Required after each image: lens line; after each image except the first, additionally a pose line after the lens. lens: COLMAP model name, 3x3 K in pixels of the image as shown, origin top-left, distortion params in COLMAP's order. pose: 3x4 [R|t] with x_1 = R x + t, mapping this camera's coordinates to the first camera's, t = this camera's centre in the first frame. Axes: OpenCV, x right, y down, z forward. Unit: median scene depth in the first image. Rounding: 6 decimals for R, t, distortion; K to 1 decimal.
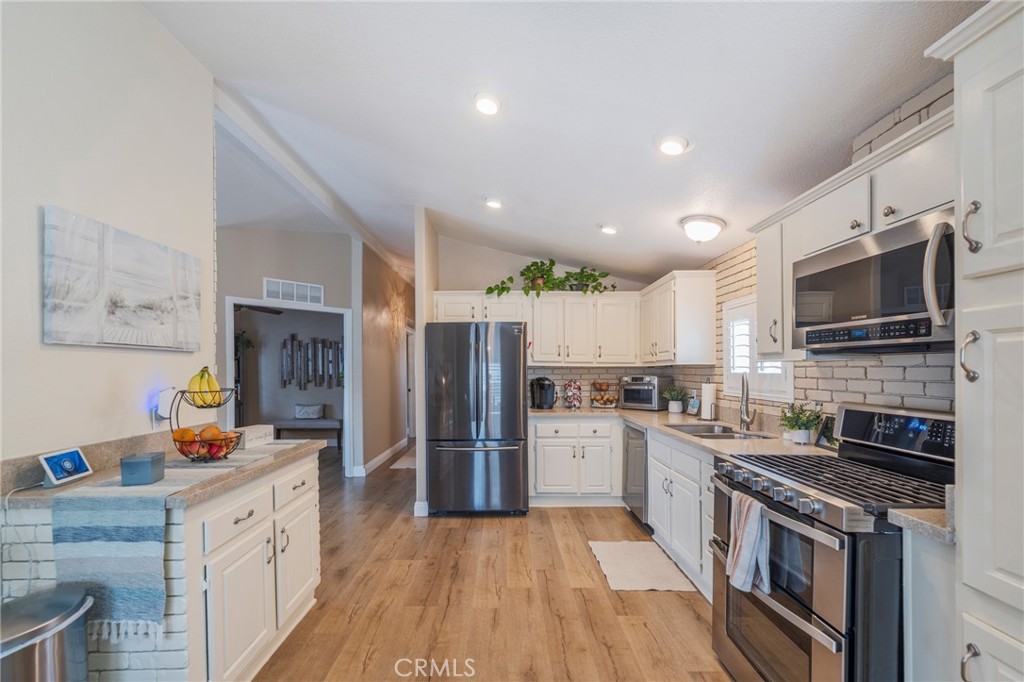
lens RADIAL K [[409.8, 0, 510.0], [0, 409.8, 370.0], [0, 0, 1]] dist [0.000245, -0.000053]
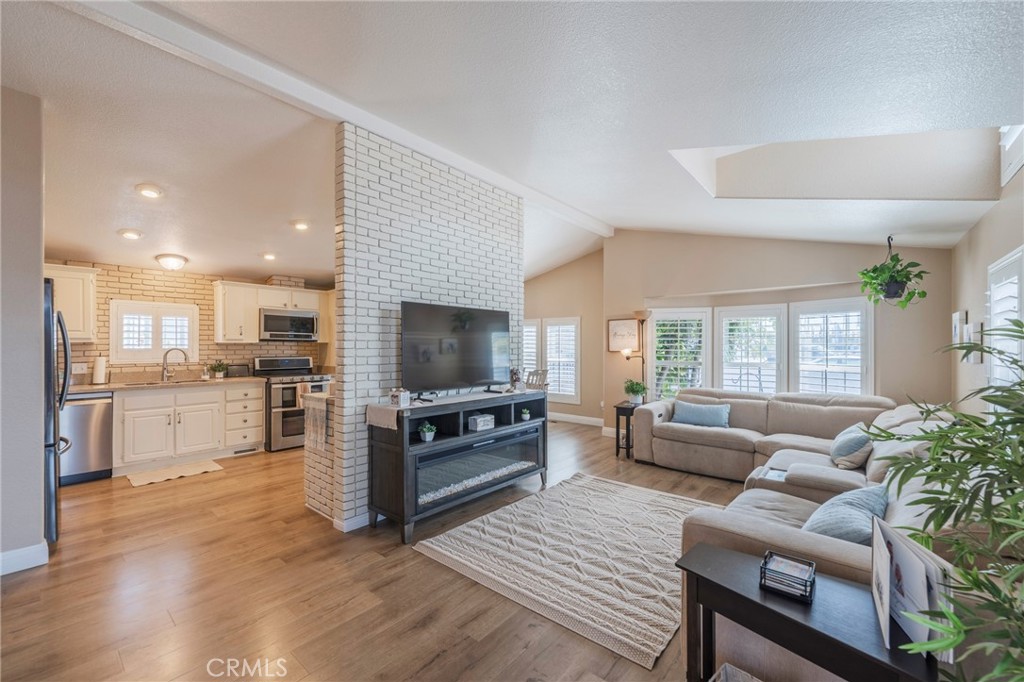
lens RADIAL K [[416.6, 0, 514.1], [0, 416.6, 344.2], [0, 0, 1]] dist [-0.001608, -0.000084]
pose [[-0.751489, 0.006224, 0.659716, -1.393207], [0.003635, 0.999979, -0.005293, 0.003962], [-0.659735, -0.001579, -0.751496, 1.115830]]
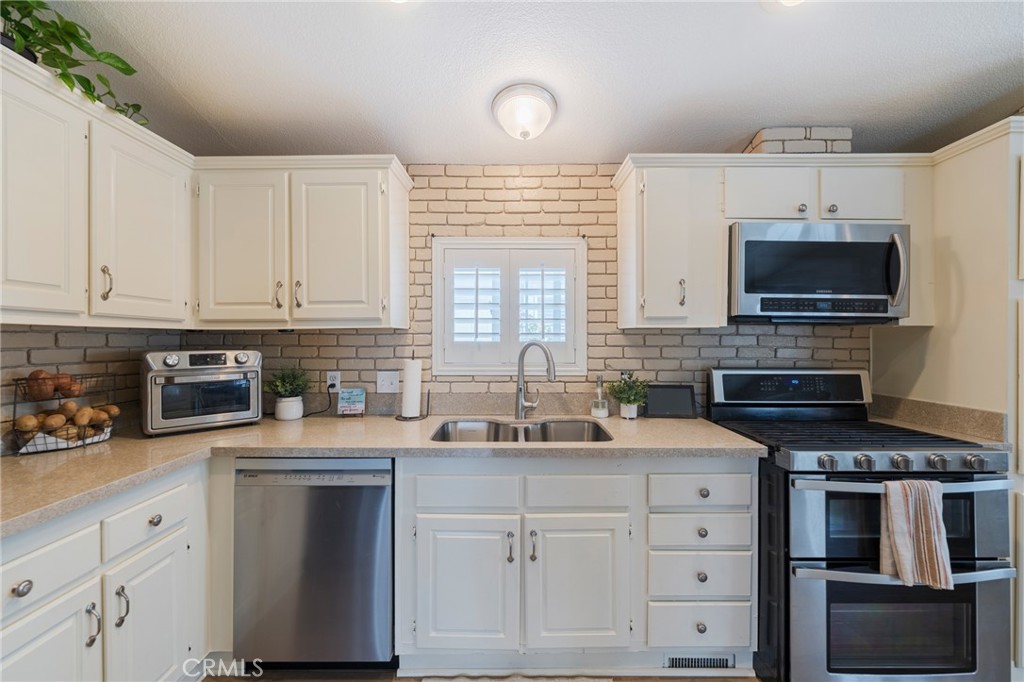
lens RADIAL K [[416.2, 0, 510.7], [0, 416.2, 338.4], [0, 0, 1]] dist [-0.001131, -0.000158]
pose [[0.018863, 0.000658, 0.999822, -0.148062], [0.000272, 1.000000, -0.000663, 0.001397], [-0.999822, 0.000284, 0.018863, 0.834019]]
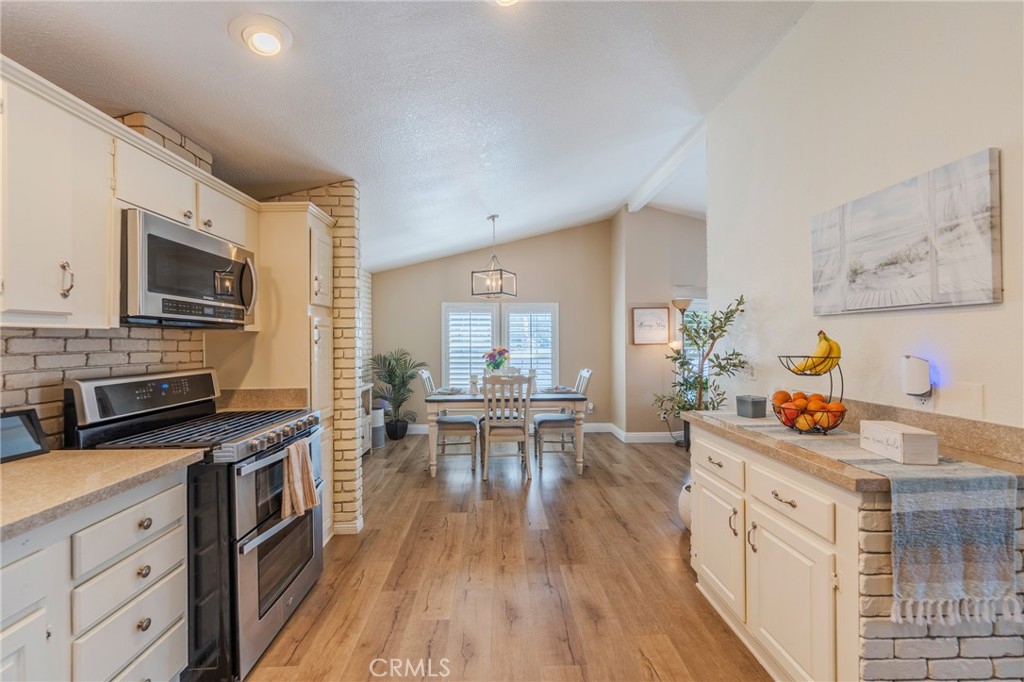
lens RADIAL K [[416.2, 0, 510.7], [0, 416.2, 338.4], [0, 0, 1]] dist [-0.001131, -0.000158]
pose [[-0.999751, 0.009897, -0.019990, -0.019356], [0.009907, 0.999951, -0.000377, 0.001537], [0.019986, -0.000575, -0.999800, 1.027625]]
